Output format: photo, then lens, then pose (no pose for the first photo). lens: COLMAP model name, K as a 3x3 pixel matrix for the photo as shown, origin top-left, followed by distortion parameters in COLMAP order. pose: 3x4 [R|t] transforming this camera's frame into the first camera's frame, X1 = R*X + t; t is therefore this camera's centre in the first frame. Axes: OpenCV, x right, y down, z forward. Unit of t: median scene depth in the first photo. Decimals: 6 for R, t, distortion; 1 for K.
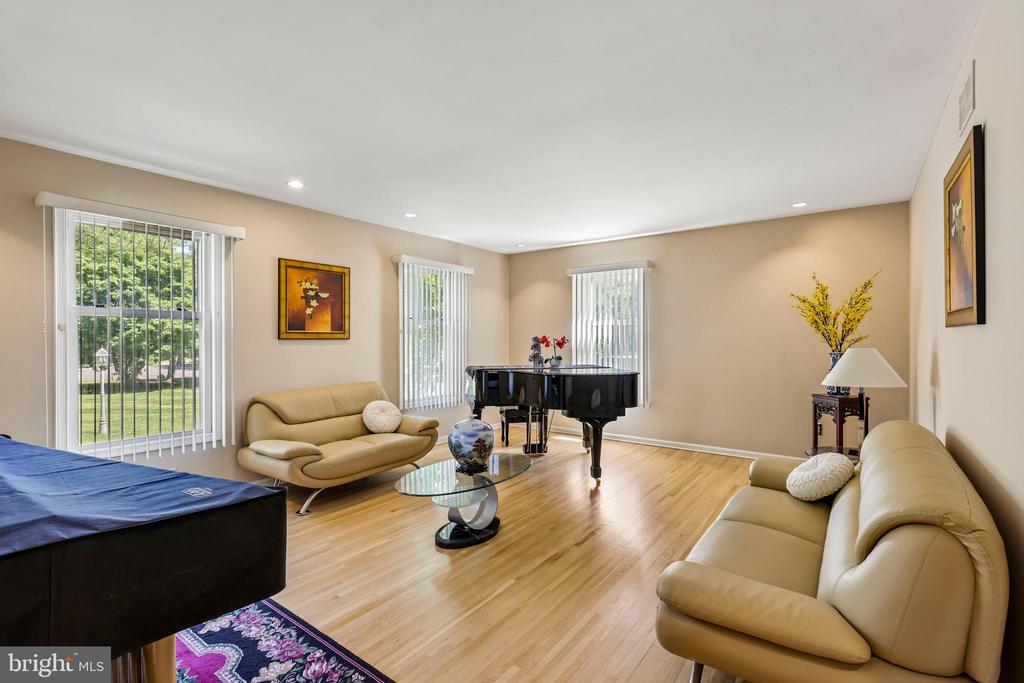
lens RADIAL K [[468.6, 0, 505.7], [0, 468.6, 340.3], [0, 0, 1]] dist [-0.000620, -0.000079]
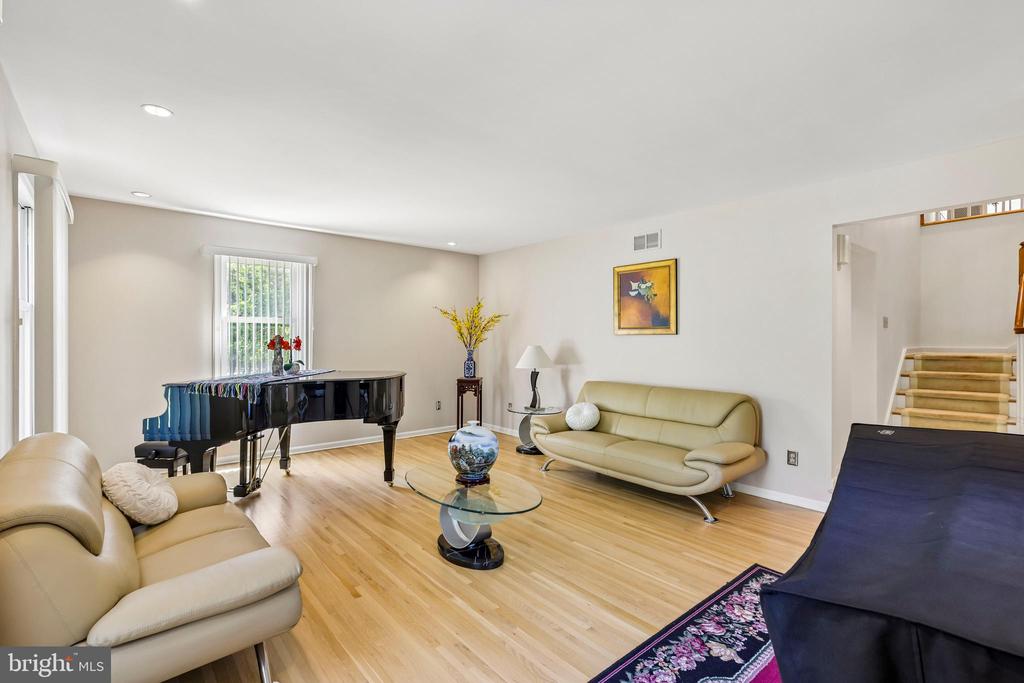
lens RADIAL K [[468.6, 0, 505.7], [0, 468.6, 340.3], [0, 0, 1]] dist [-0.000620, -0.000079]
pose [[0.230090, -0.002034, 0.973167, -1.348790], [-0.001598, 0.999996, 0.002468, -0.009475], [-0.973168, -0.002123, 0.230086, 1.009830]]
